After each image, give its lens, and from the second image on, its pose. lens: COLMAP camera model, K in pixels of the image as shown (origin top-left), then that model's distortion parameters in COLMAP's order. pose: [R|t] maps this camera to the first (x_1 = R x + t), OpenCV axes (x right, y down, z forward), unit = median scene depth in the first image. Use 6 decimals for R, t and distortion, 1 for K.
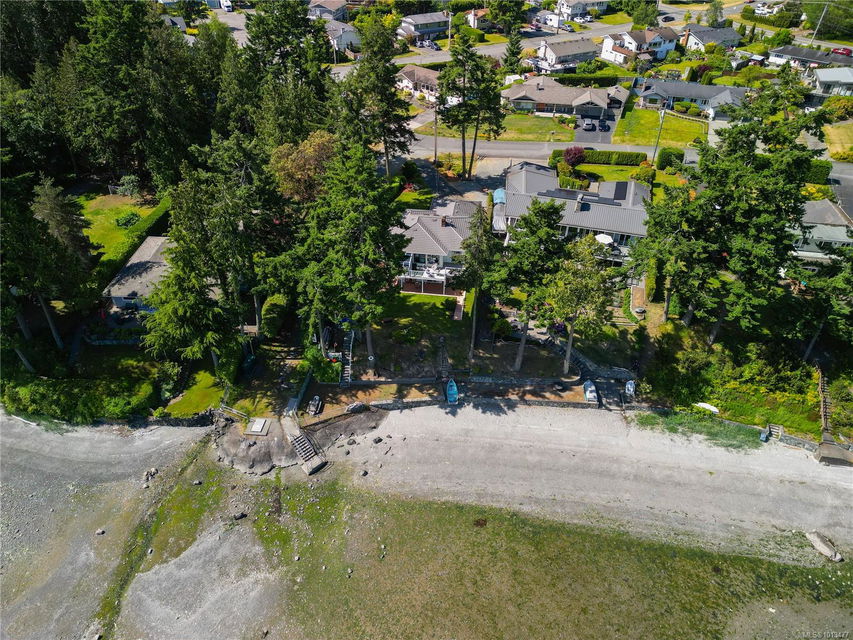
lens RADIAL K [[595.1, 0, 428.1], [0, 595.1, 315.5], [0, 0, 1]] dist [0.100338, -0.105774]
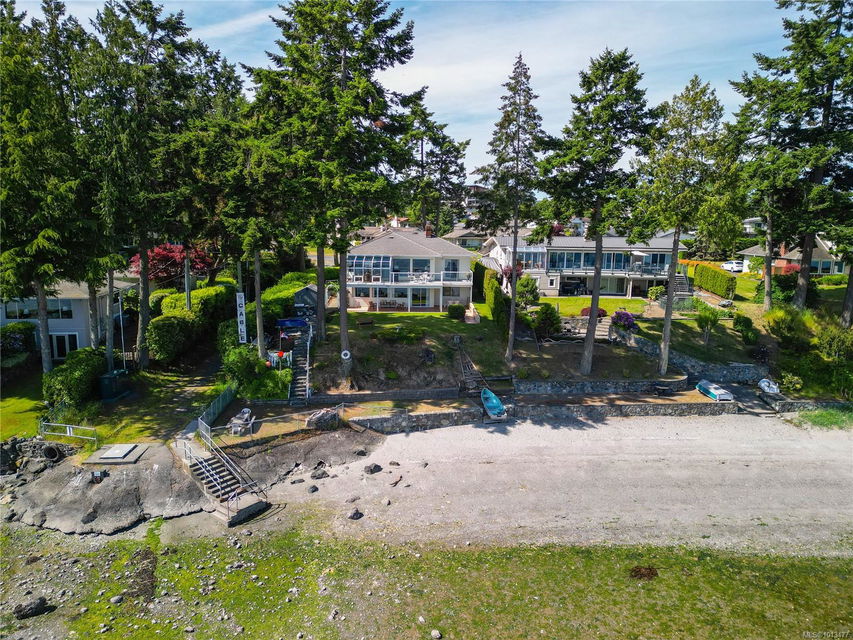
lens RADIAL K [[595.1, 0, 428.1], [0, 595.1, 315.5], [0, 0, 1]] dist [0.100338, -0.105774]
pose [[0.985786, -0.020761, 0.166721, -0.115876], [0.096626, 0.881854, -0.461517, 0.320209], [-0.137442, 0.471066, 0.871325, 0.483827]]
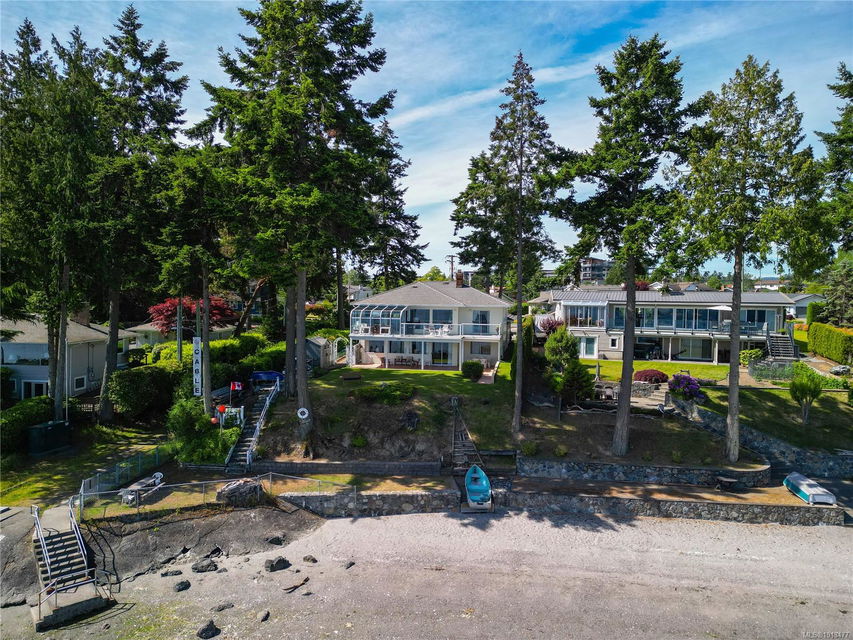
lens RADIAL K [[595.1, 0, 428.1], [0, 595.1, 315.5], [0, 0, 1]] dist [0.100338, -0.105774]
pose [[0.999137, 0.006140, -0.041089, 0.022551], [-0.028822, 0.814750, -0.579095, 0.288131], [0.029922, 0.579780, 0.814224, 0.589069]]
